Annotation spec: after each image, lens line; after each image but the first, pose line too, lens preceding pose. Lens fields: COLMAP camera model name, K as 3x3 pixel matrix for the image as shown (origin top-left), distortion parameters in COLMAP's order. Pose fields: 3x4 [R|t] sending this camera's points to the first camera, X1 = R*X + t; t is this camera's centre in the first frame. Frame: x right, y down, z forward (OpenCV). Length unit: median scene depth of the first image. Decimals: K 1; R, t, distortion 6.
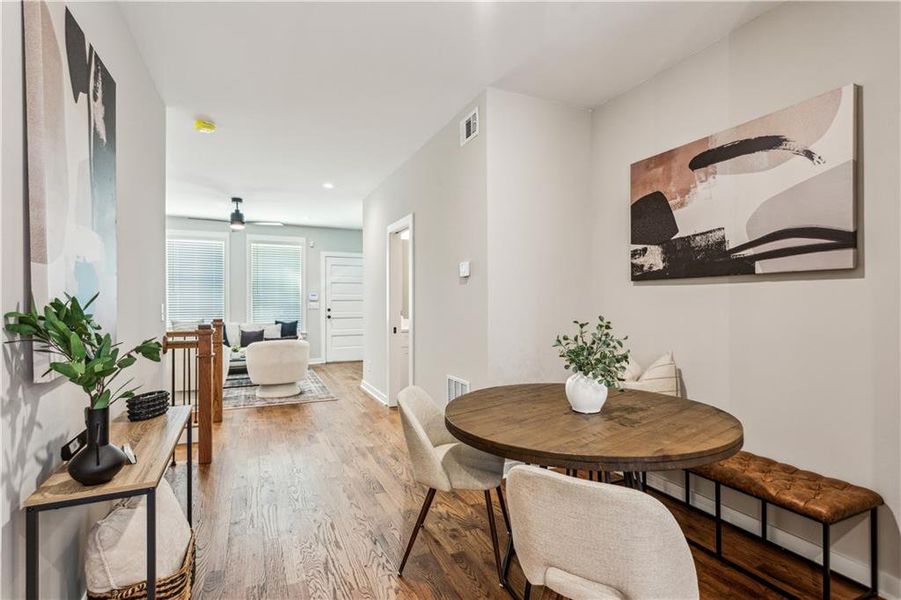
lens RADIAL K [[432.6, 0, 453.0], [0, 432.6, 303.6], [0, 0, 1]] dist [0.002264, 0.000631]
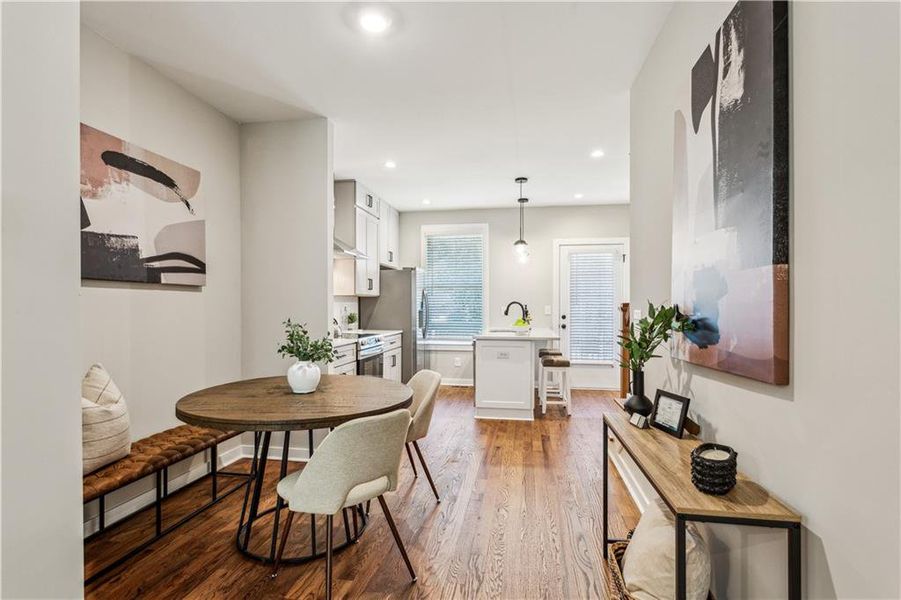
lens RADIAL K [[432.6, 0, 449.6], [0, 432.6, 305.2], [0, 0, 1]] dist [0.002264, 0.000631]
pose [[-0.817797, 0.001540, 0.575505, -0.496362], [0.002604, 0.999996, 0.001024, -0.004981], [-0.575502, 0.002336, -0.817797, 1.150259]]
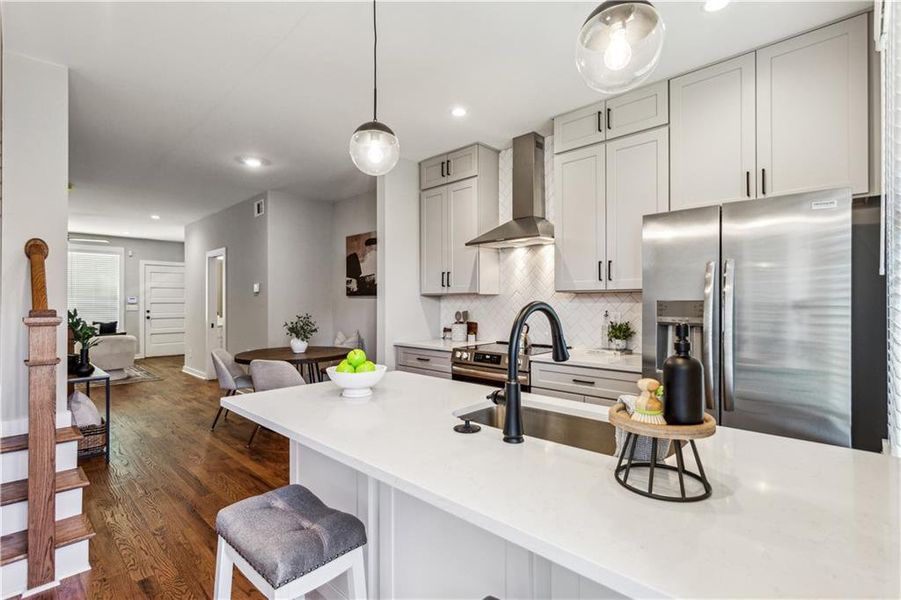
lens RADIAL K [[432.6, 0, 452.1], [0, 432.6, 296.2], [0, 0, 1]] dist [0.002264, 0.000631]
pose [[0.934532, 0.002532, 0.355871, 0.158891], [0.002812, 0.999891, -0.014499, -0.020219], [-0.355869, 0.014551, 0.934423, -1.017076]]
